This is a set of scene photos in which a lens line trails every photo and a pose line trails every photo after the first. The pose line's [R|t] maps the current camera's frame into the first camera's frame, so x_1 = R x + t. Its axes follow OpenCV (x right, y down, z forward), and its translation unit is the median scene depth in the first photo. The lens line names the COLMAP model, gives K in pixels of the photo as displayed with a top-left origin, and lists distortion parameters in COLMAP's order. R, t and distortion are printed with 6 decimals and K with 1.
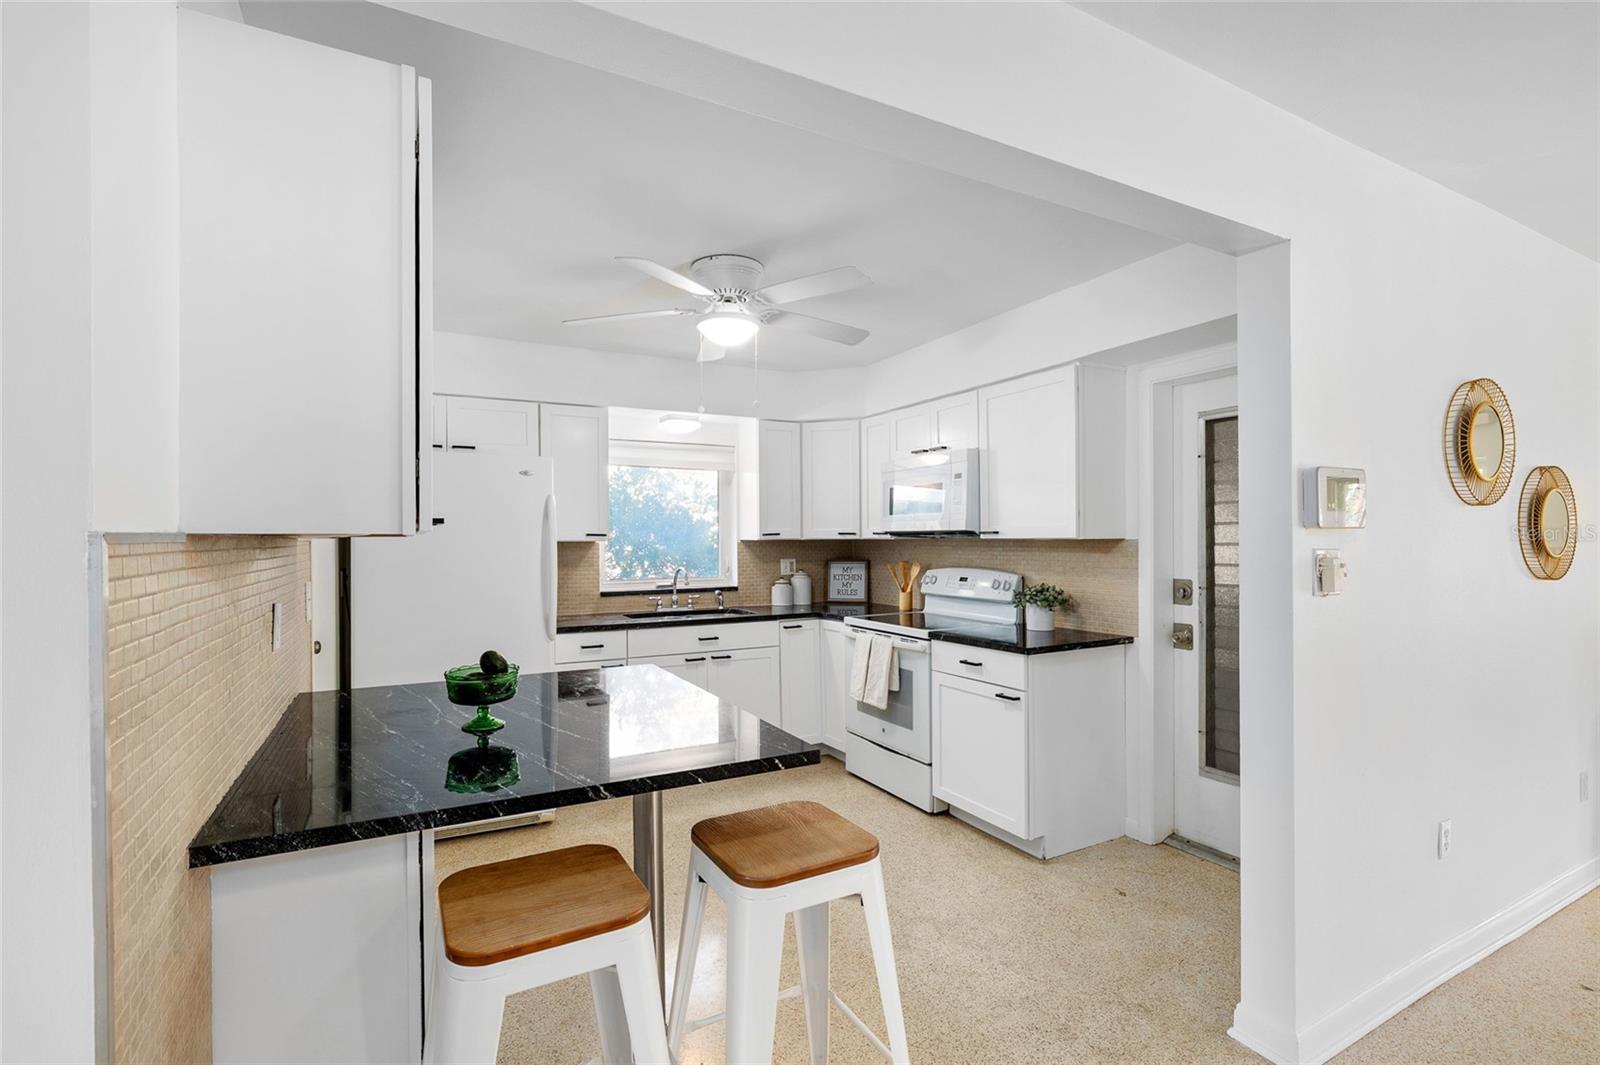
lens RADIAL K [[720.9, 0, 793.0], [0, 720.9, 541.9], [0, 0, 1]] dist [-0.001448, -0.000051]
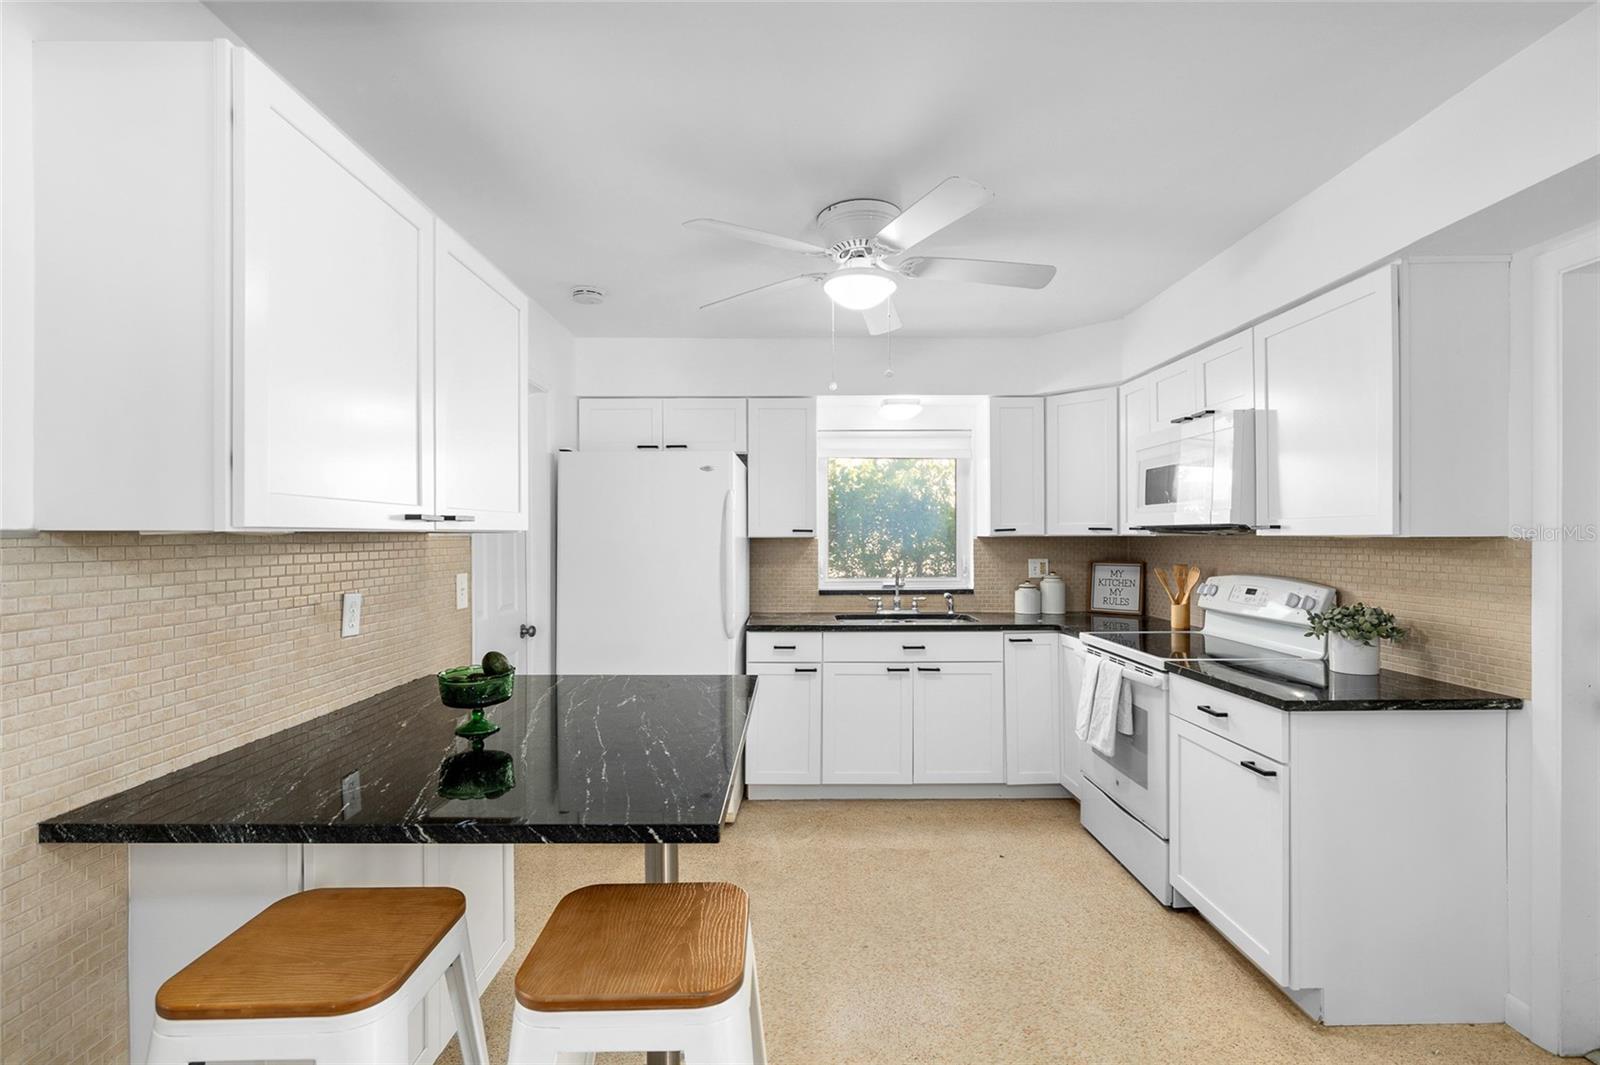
lens RADIAL K [[721.0, 0, 802.4], [0, 721.0, 537.8], [0, 0, 1]] dist [-0.001657, 0.000217]
pose [[0.887578, 0.003941, -0.460640, 0.178409], [-0.003832, 0.999992, 0.001172, -0.001459], [0.460641, 0.000725, 0.887586, 0.155047]]
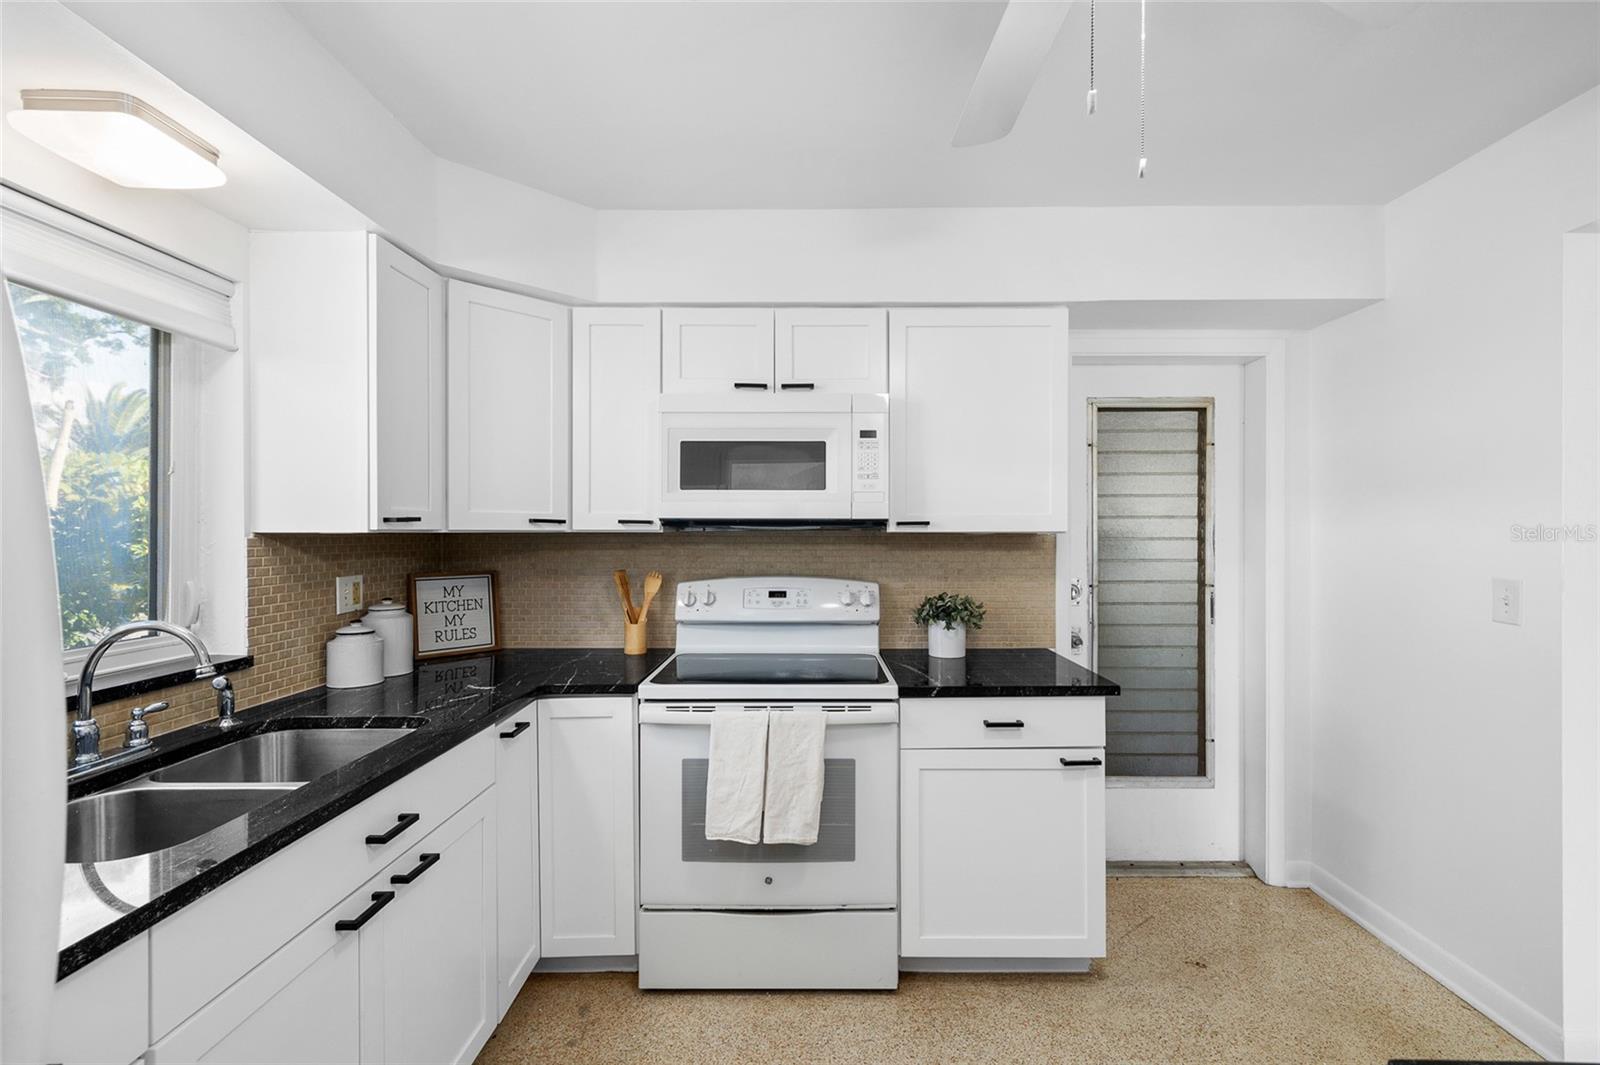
lens RADIAL K [[702.1, 0, 800.0], [0, 702.1, 532.5], [0, 0, 1]] dist [0.000821, 0.000006]
pose [[0.476690, 0.004984, 0.879057, -0.329380], [0.000810, 0.999981, -0.006109, -0.000101], [-0.879071, 0.003624, 0.476677, 0.715662]]
